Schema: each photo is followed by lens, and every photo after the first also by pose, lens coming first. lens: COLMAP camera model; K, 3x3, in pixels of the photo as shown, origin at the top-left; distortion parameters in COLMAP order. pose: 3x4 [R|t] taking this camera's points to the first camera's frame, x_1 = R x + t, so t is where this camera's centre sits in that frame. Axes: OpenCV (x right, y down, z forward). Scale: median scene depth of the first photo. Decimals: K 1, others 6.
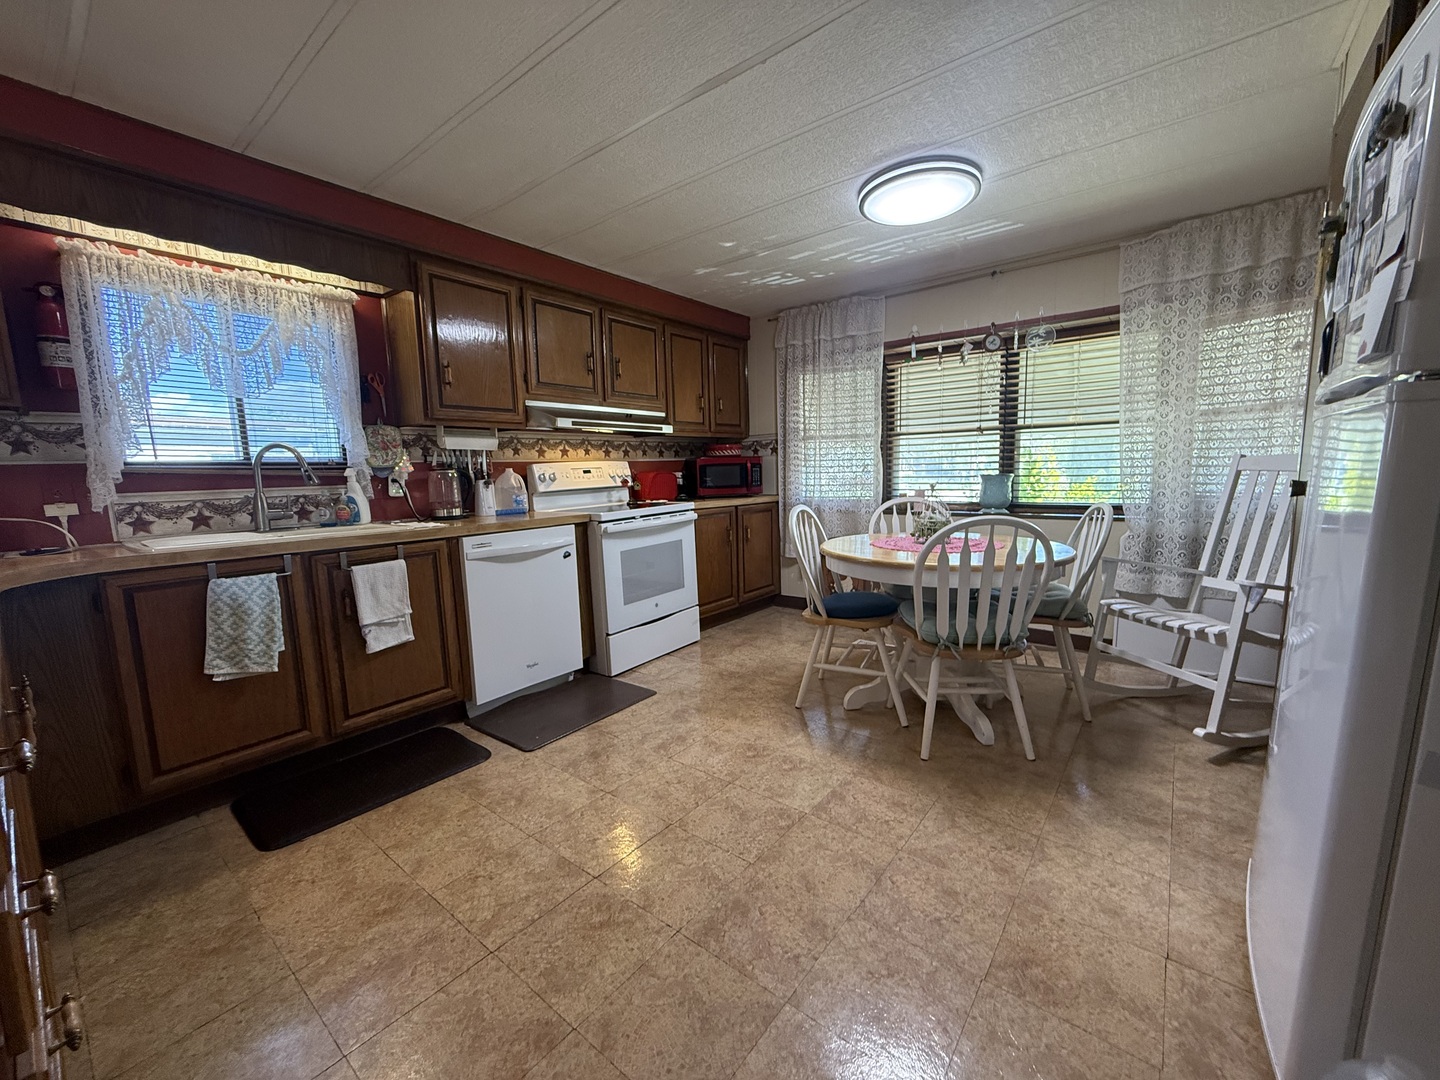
lens RADIAL K [[575.0, 0, 715.6], [0, 575.0, 542.4], [0, 0, 1]] dist [-0.000175, -0.000006]
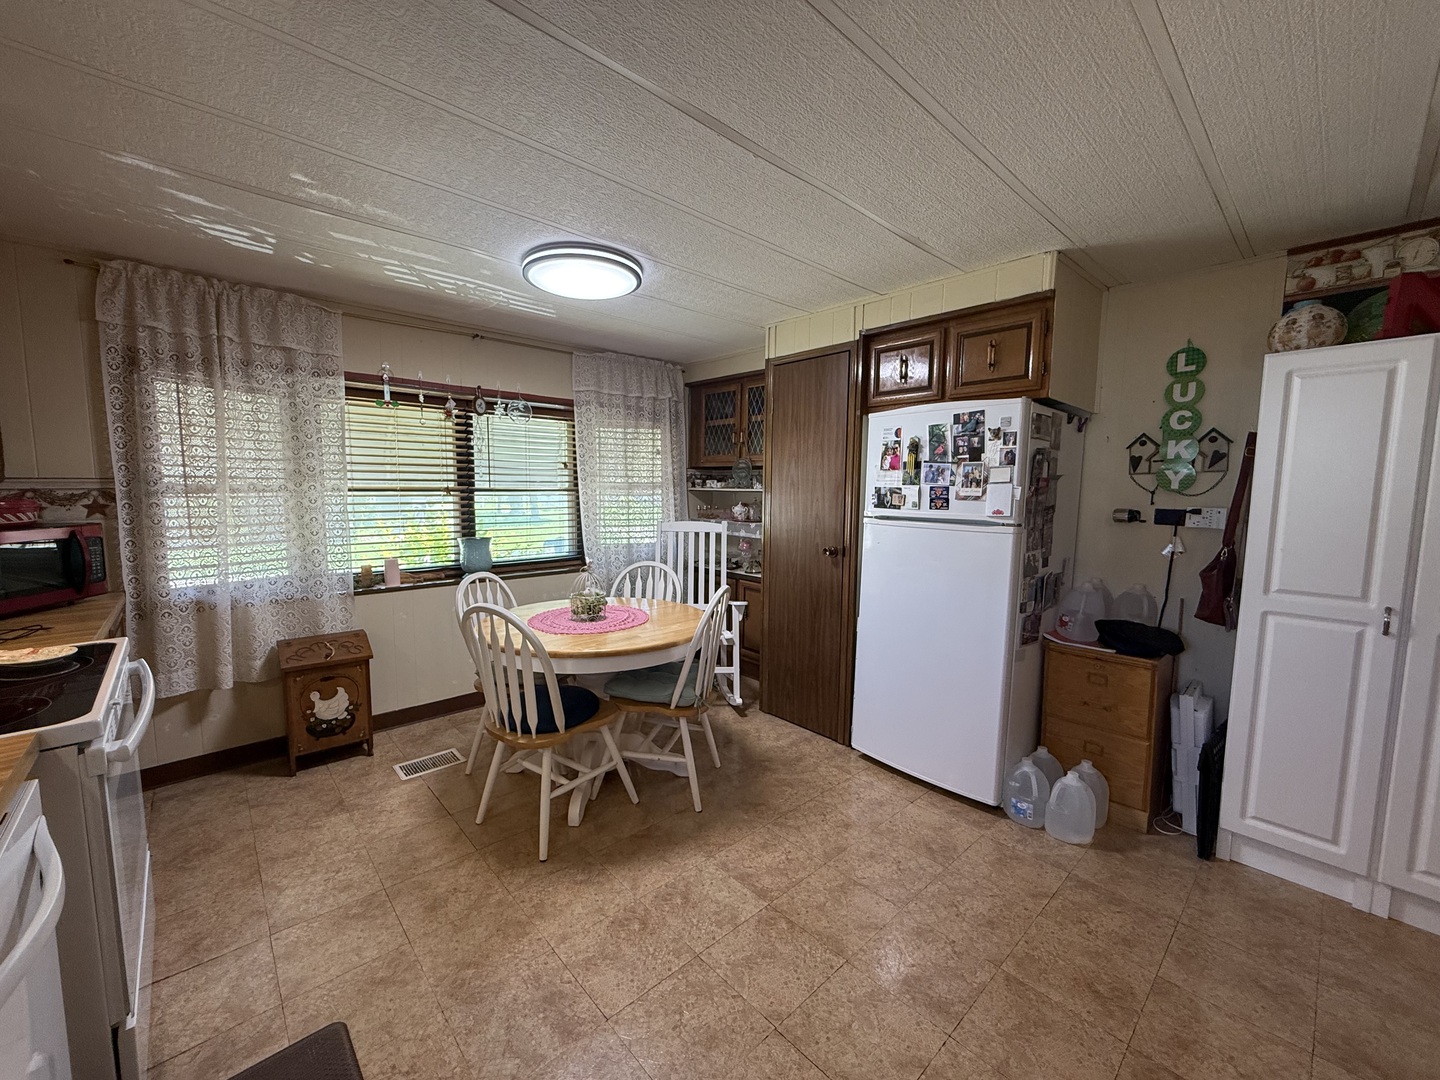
lens RADIAL K [[575.0, 0, 719.2], [0, 575.0, 541.7], [0, 0, 1]] dist [-0.000175, -0.000006]
pose [[0.154110, -0.067836, 0.985722, -0.493835], [0.114016, 0.992197, 0.050456, -0.135741], [-0.981453, 0.104613, 0.160642, 0.525817]]
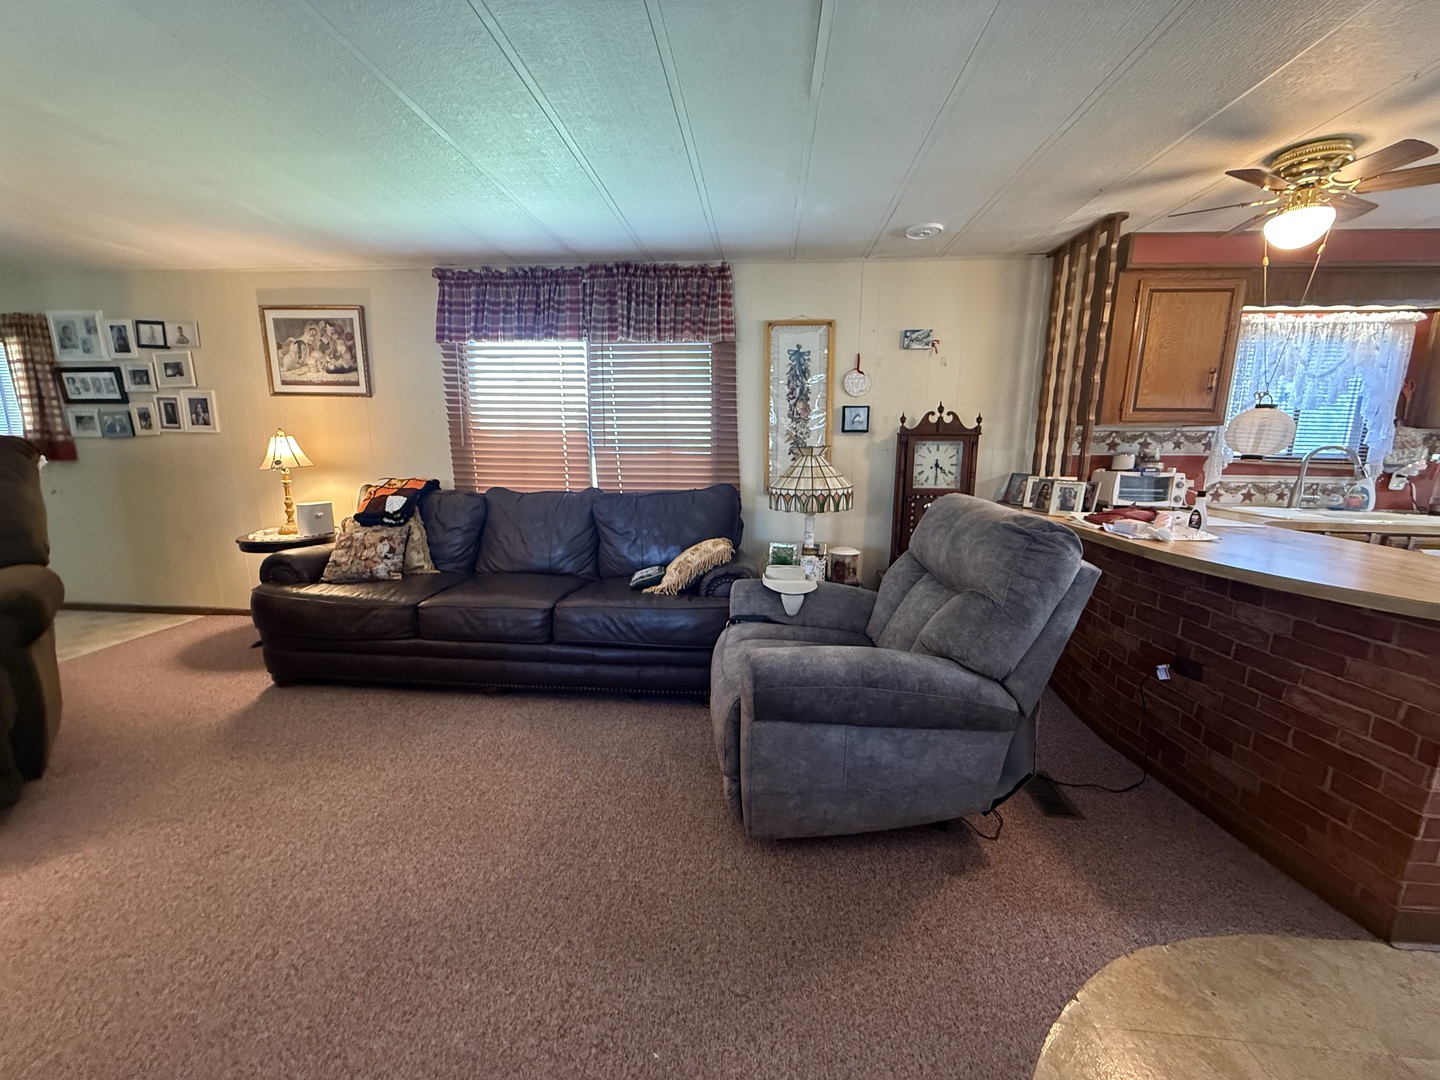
lens RADIAL K [[575.0, 0, 715.8], [0, 575.0, 543.8], [0, 0, 1]] dist [-0.000175, -0.000006]
pose [[0.553370, 0.191198, -0.810694, -0.334517], [-0.133369, 0.981079, 0.140347, 0.041897], [0.822189, 0.030457, 0.568399, -0.700167]]
